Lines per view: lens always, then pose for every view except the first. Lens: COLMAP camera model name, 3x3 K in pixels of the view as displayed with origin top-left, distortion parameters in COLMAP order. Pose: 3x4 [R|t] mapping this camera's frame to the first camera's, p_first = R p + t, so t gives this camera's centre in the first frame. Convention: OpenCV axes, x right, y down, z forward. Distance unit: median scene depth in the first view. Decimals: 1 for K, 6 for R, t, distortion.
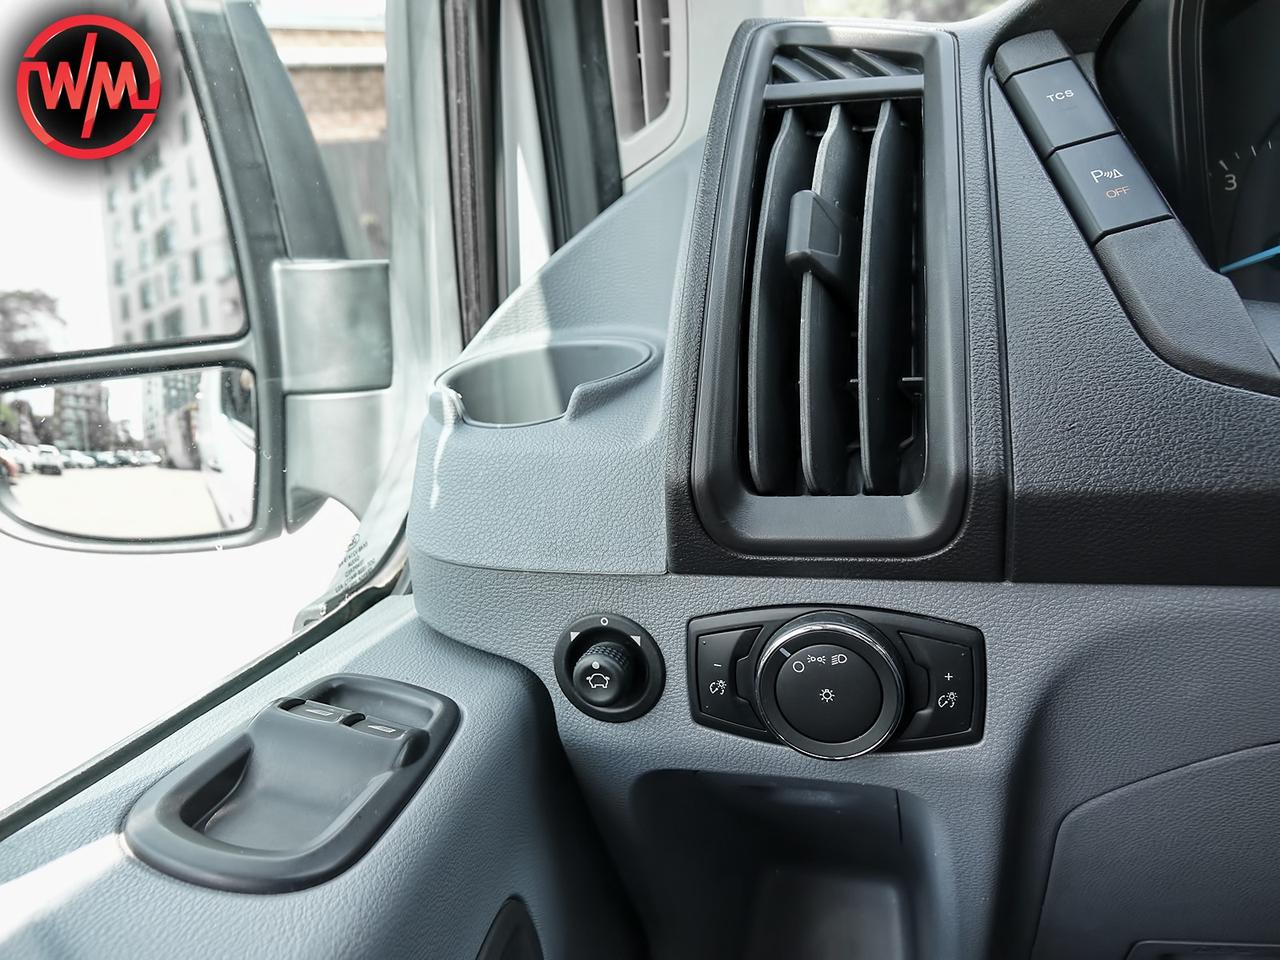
lens RADIAL K [[910.9, 0, 640.0], [0, 910.9, 480.0], [0, 0, 1]] dist [0.006597, 0.001543]
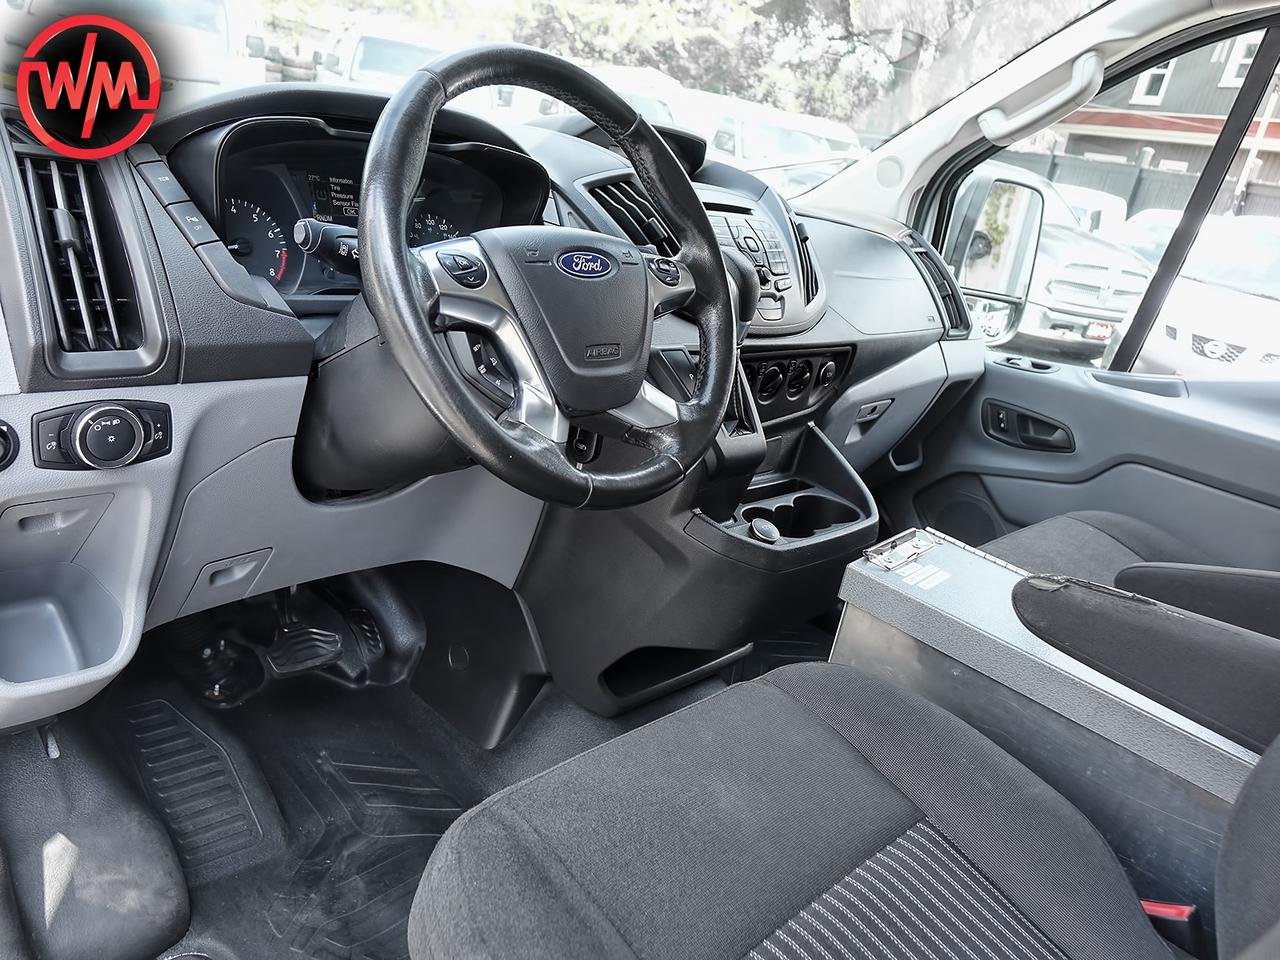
lens RADIAL K [[910.9, 0, 640.0], [0, 910.9, 480.0], [0, 0, 1]] dist [0.006597, 0.001543]
pose [[0.457995, -0.163596, 0.873772, -1.219236], [0.043571, 0.985870, 0.161746, 0.023175], [-0.887886, -0.036008, 0.458652, -1.254078]]
